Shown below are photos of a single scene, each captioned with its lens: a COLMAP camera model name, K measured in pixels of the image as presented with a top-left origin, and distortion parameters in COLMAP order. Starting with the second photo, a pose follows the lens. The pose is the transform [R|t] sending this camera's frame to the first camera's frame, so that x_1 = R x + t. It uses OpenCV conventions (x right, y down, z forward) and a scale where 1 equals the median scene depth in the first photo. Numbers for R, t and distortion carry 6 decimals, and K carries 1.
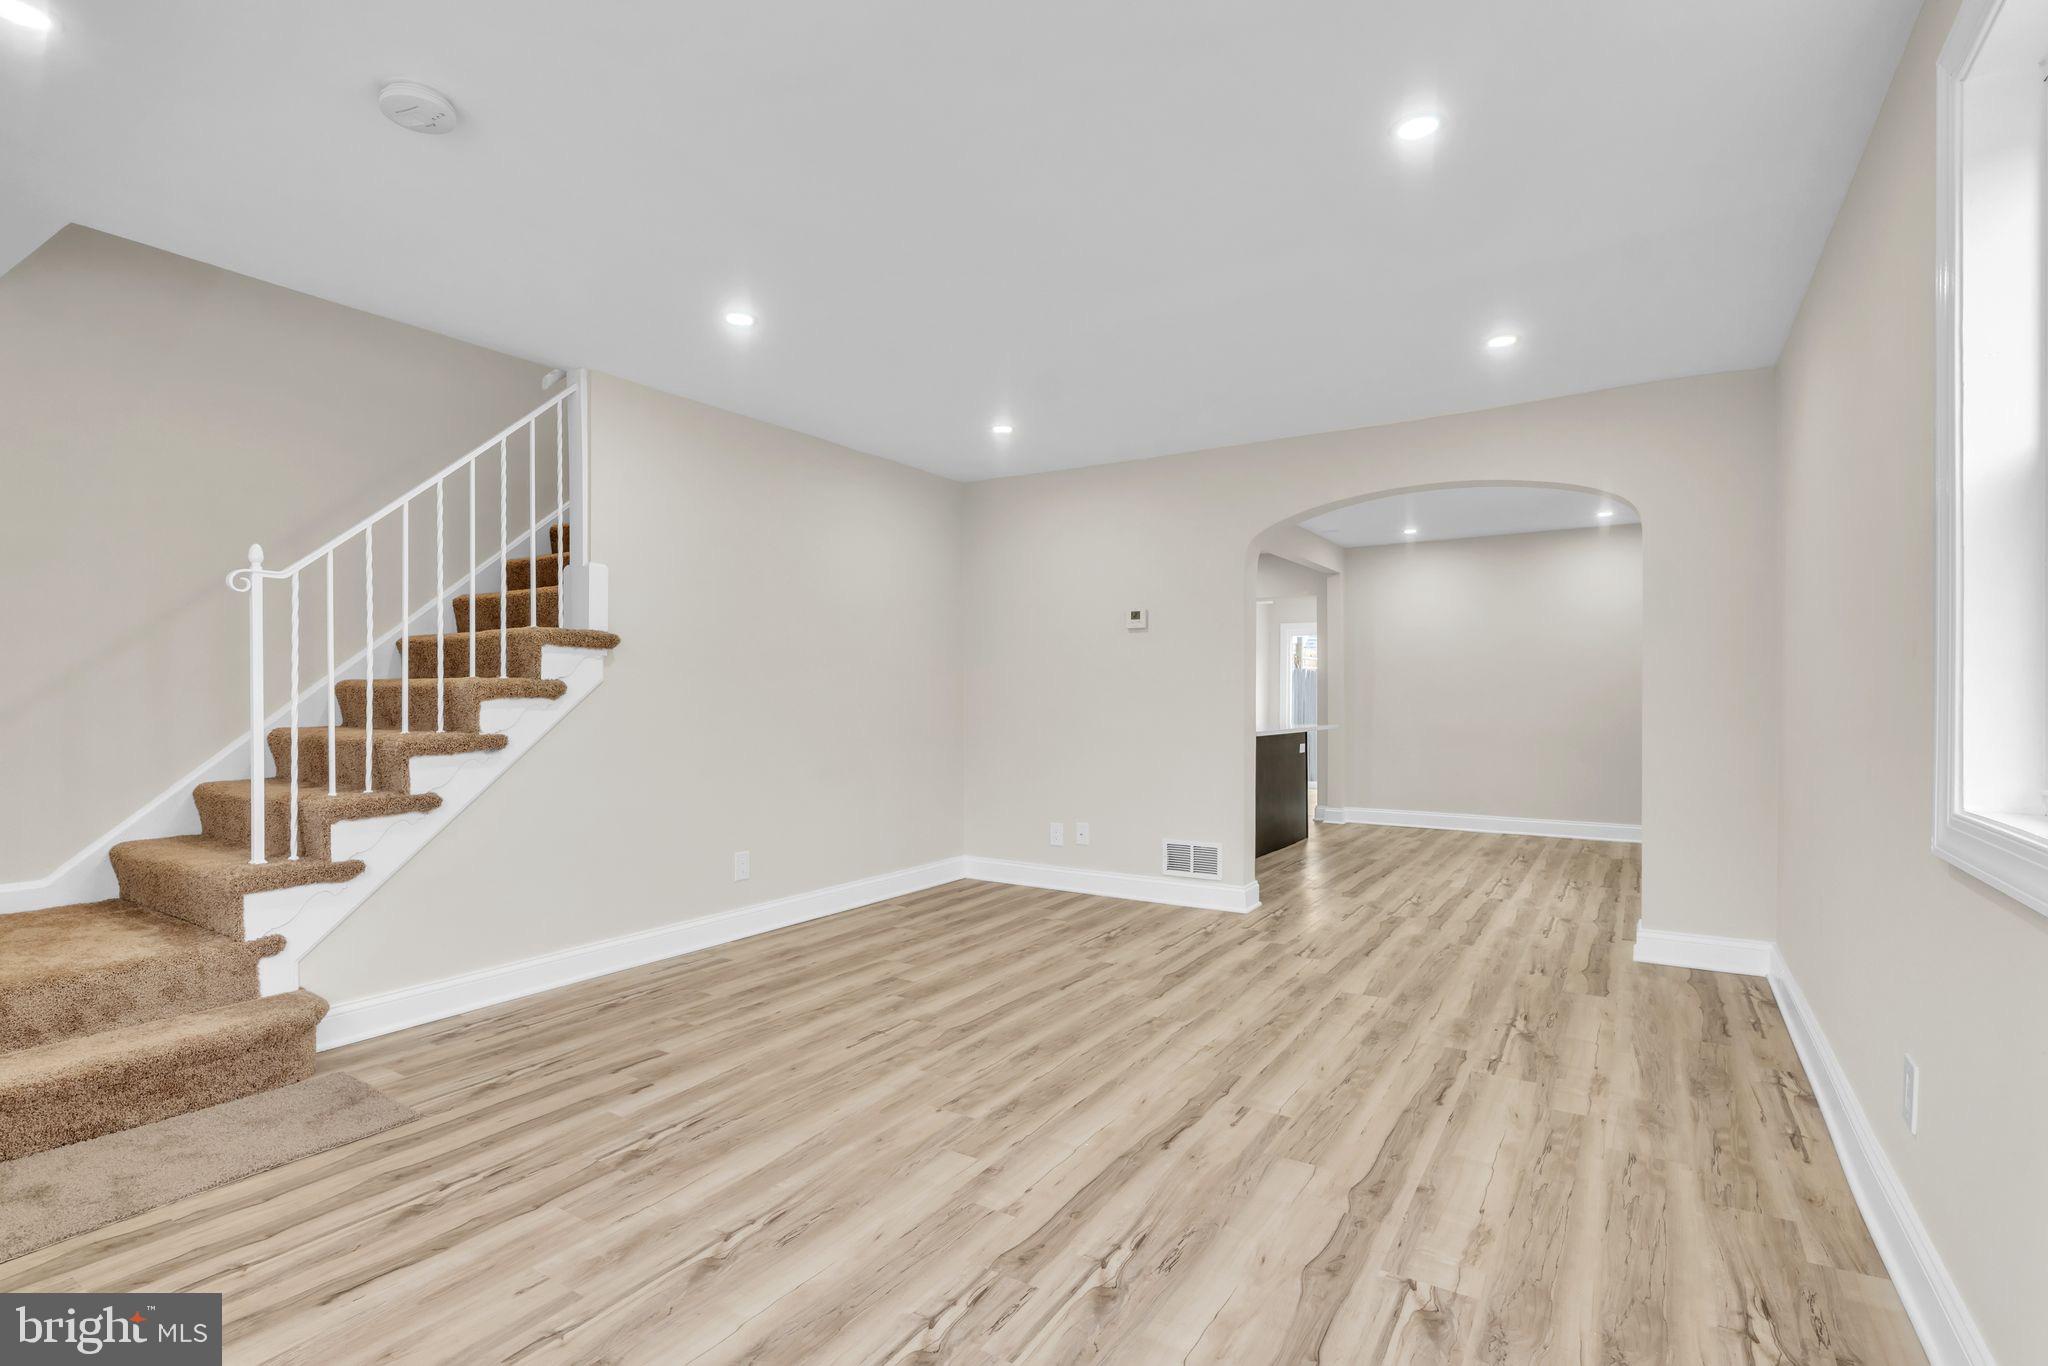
lens RADIAL K [[980.3, 0, 1036.2], [0, 980.3, 688.7], [0, 0, 1]] dist [-0.005397, 0.000666]
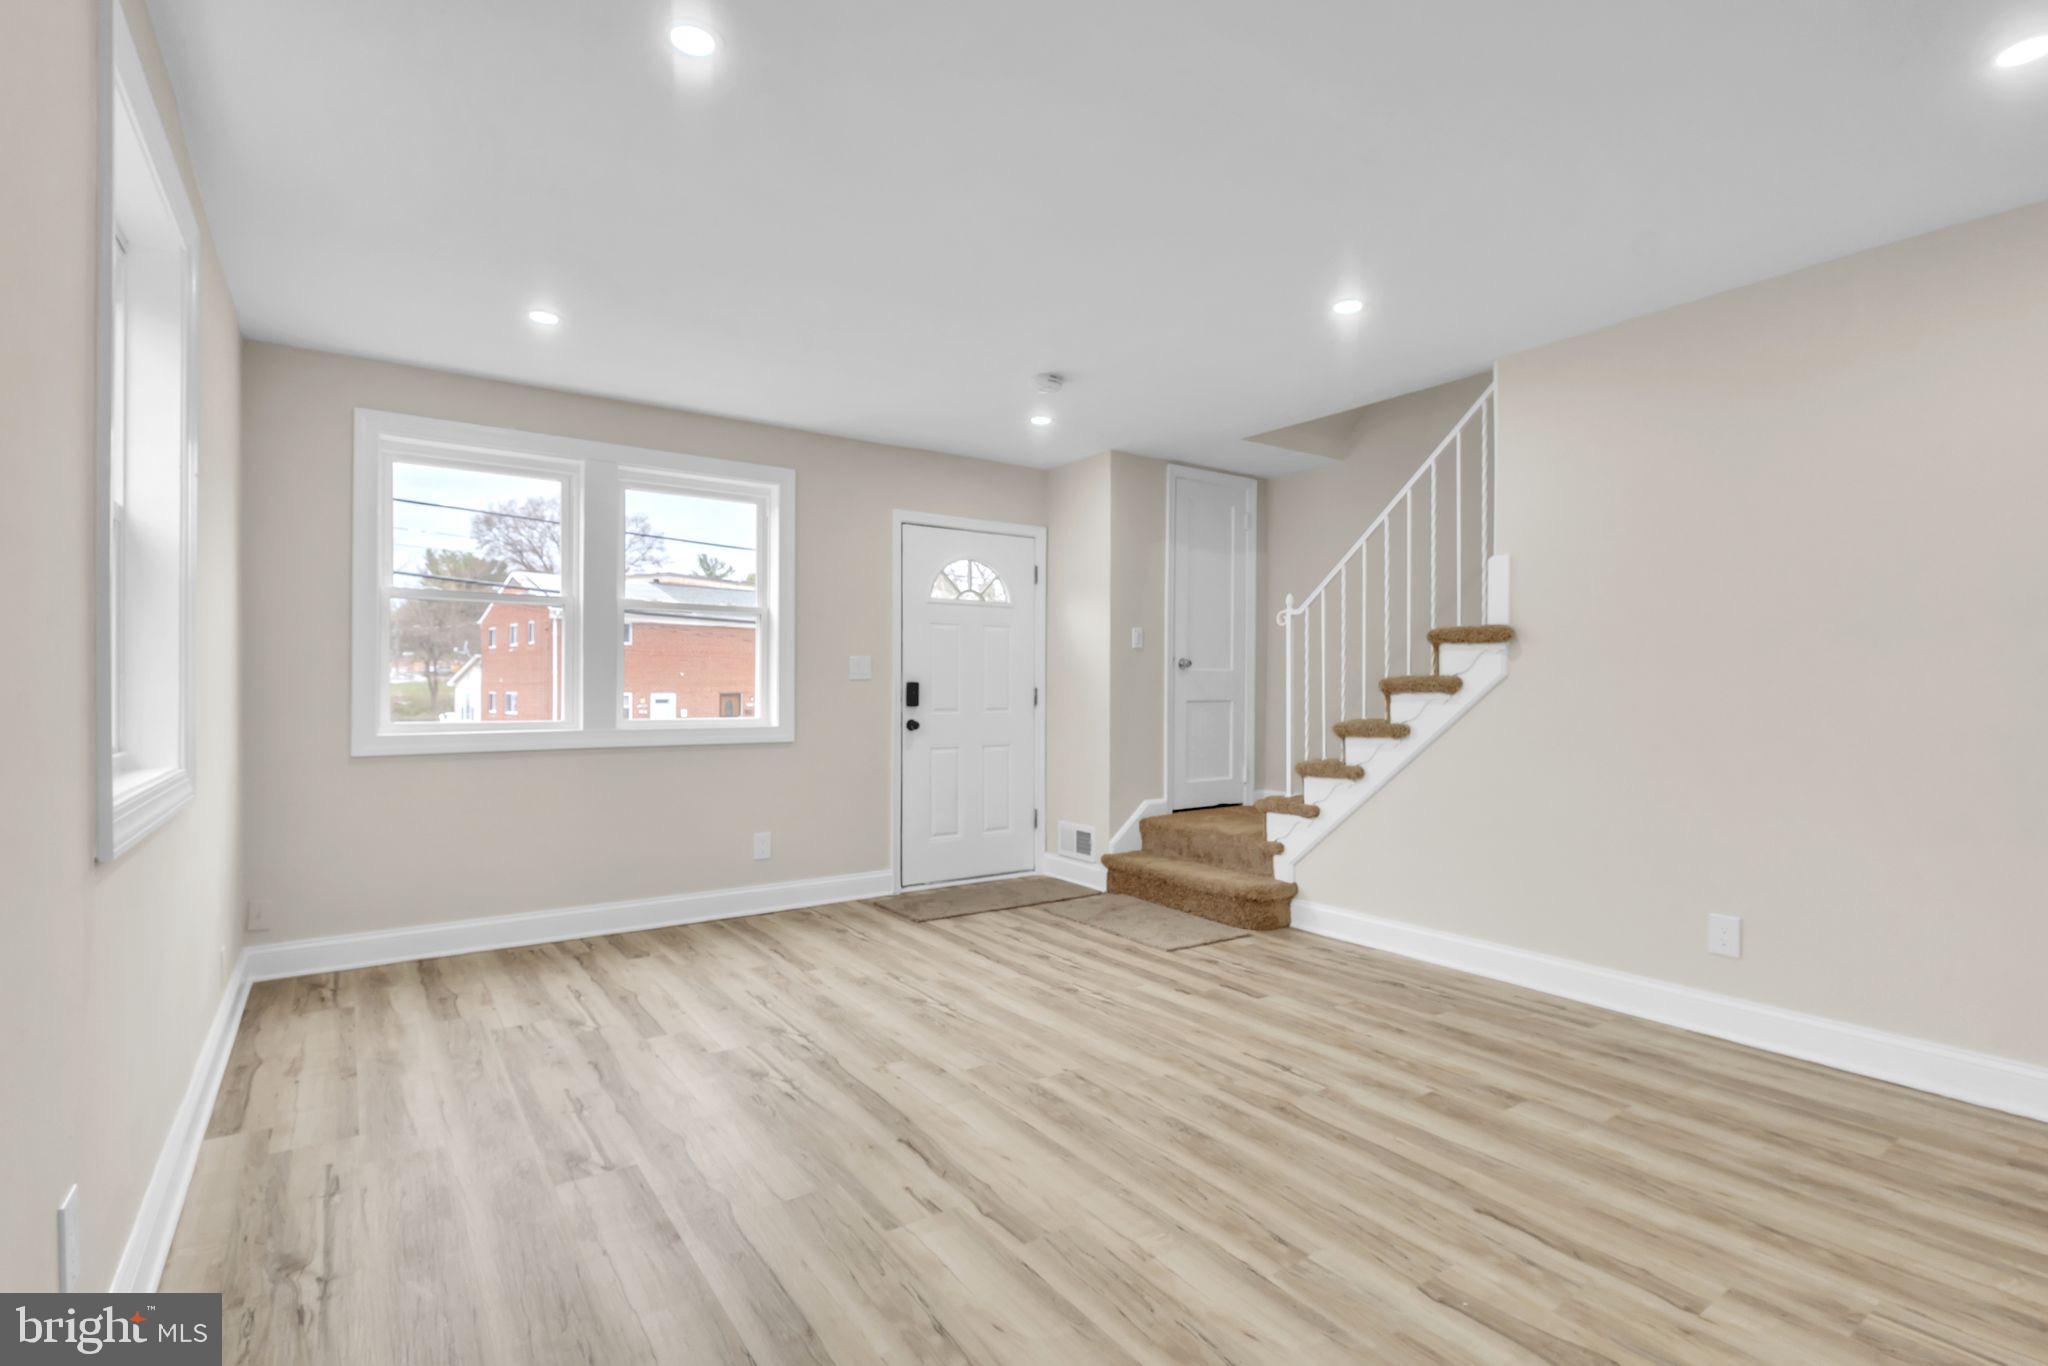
lens RADIAL K [[980.3, 0, 1027.4], [0, 980.3, 677.9], [0, 0, 1]] dist [-0.005397, 0.000666]
pose [[-0.398578, -0.010475, -0.917074, 0.782951], [0.001381, 0.999927, -0.012022, 0.006104], [0.917133, -0.006058, -0.398535, 1.185970]]
